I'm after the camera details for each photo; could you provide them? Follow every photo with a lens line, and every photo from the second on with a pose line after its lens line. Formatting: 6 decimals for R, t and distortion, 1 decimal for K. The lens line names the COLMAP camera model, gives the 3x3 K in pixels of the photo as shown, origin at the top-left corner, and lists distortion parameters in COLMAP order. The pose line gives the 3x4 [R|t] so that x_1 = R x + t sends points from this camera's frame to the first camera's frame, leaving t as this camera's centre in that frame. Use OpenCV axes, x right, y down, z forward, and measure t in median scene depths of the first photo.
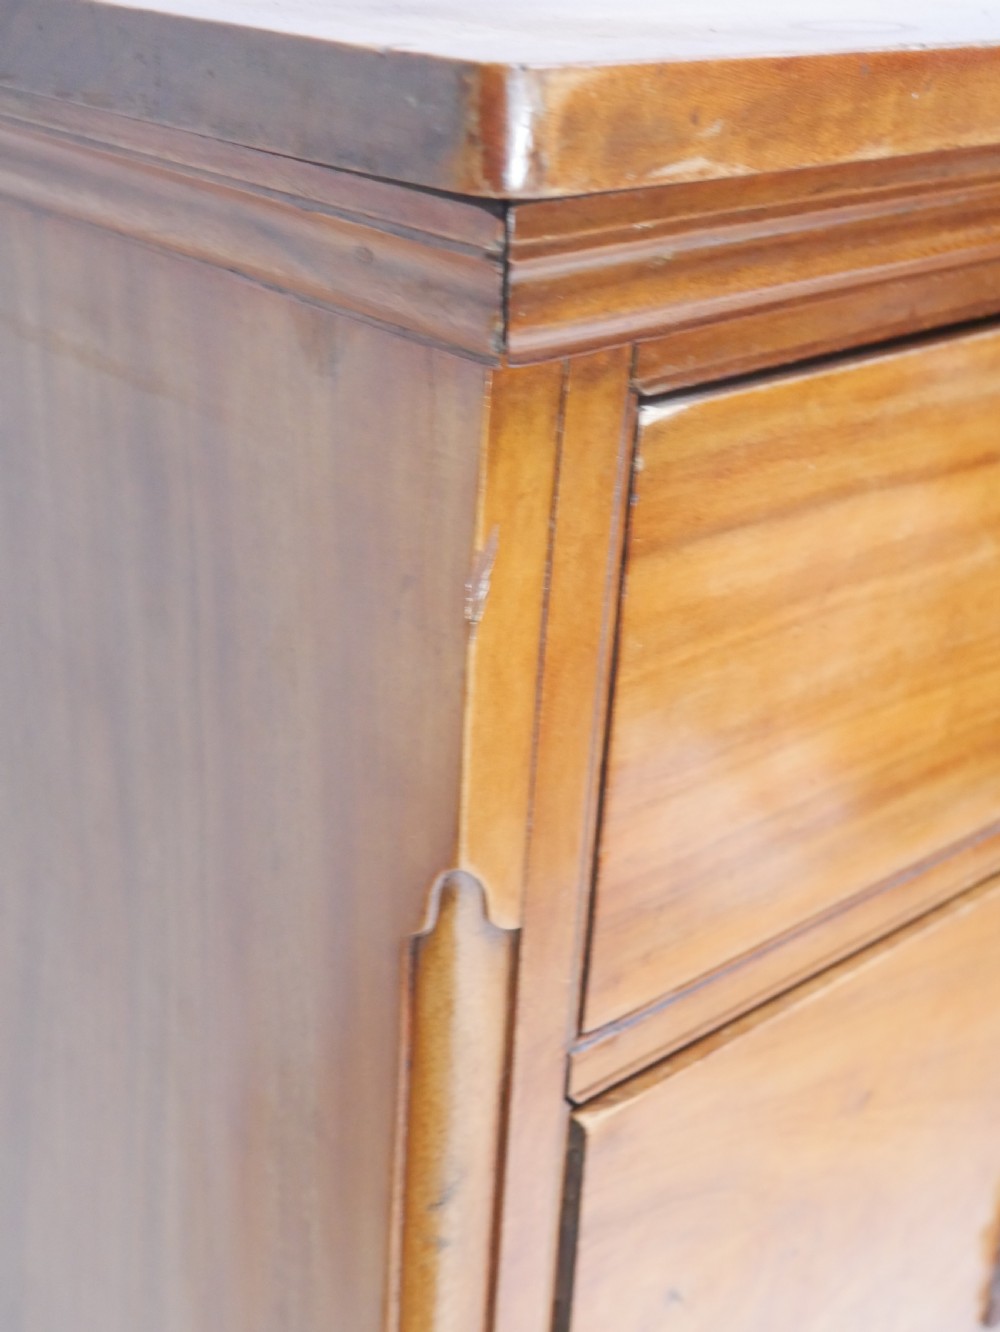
lens RADIAL K [[1861.5, 0, 500.0], [0, 1861.5, 666.0], [0, 0, 1]] dist [0.023089, -0.045620]
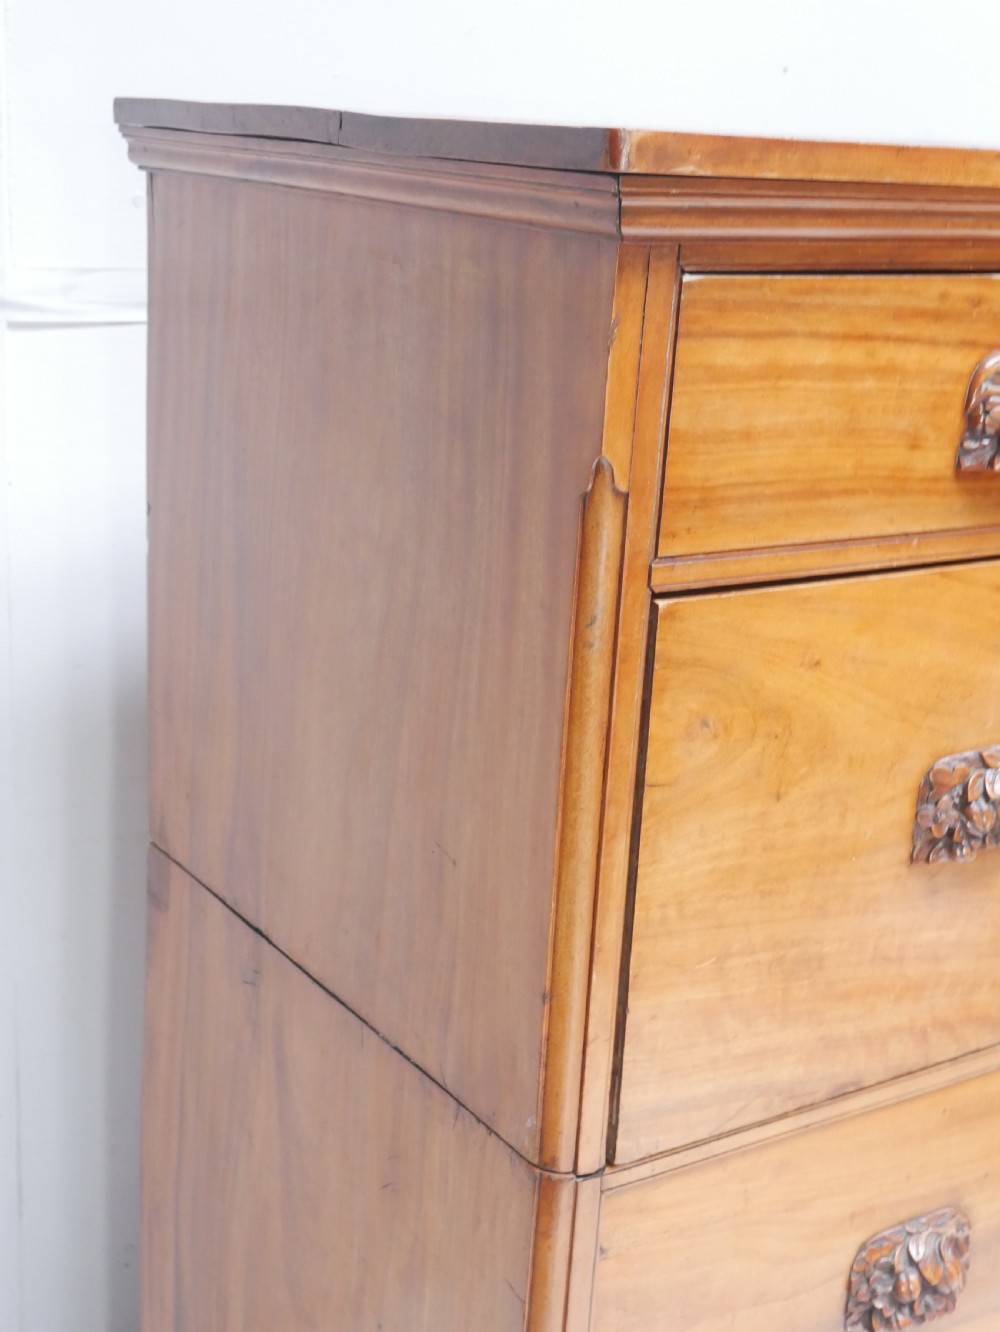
lens RADIAL K [[1861.5, 0, 500.0], [0, 1861.5, 666.0], [0, 0, 1]] dist [0.023089, -0.045620]
pose [[0.983080, 0.053578, -0.175165, 0.292956], [-0.076536, 0.988938, -0.127056, 0.707995], [0.166420, 0.138312, 0.976306, -1.408974]]
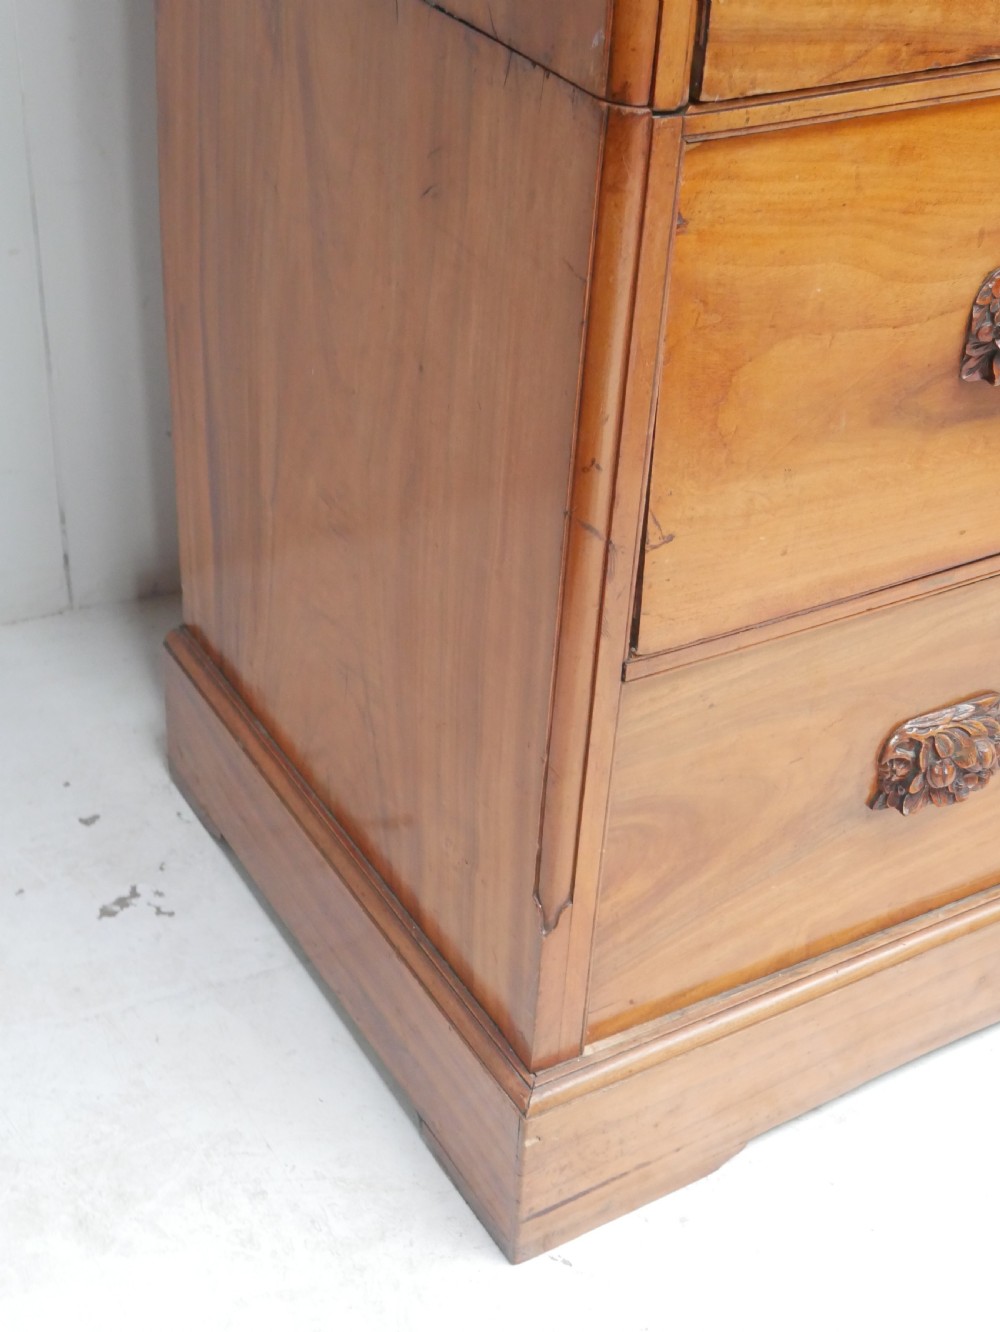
lens RADIAL K [[1861.5, 0, 500.0], [0, 1861.5, 666.0], [0, 0, 1]] dist [0.023089, -0.045620]
pose [[0.972982, 0.127195, -0.192685, 0.299531], [-0.091168, 0.978405, 0.185502, 1.361407], [0.212119, -0.162924, 0.963567, -0.885962]]
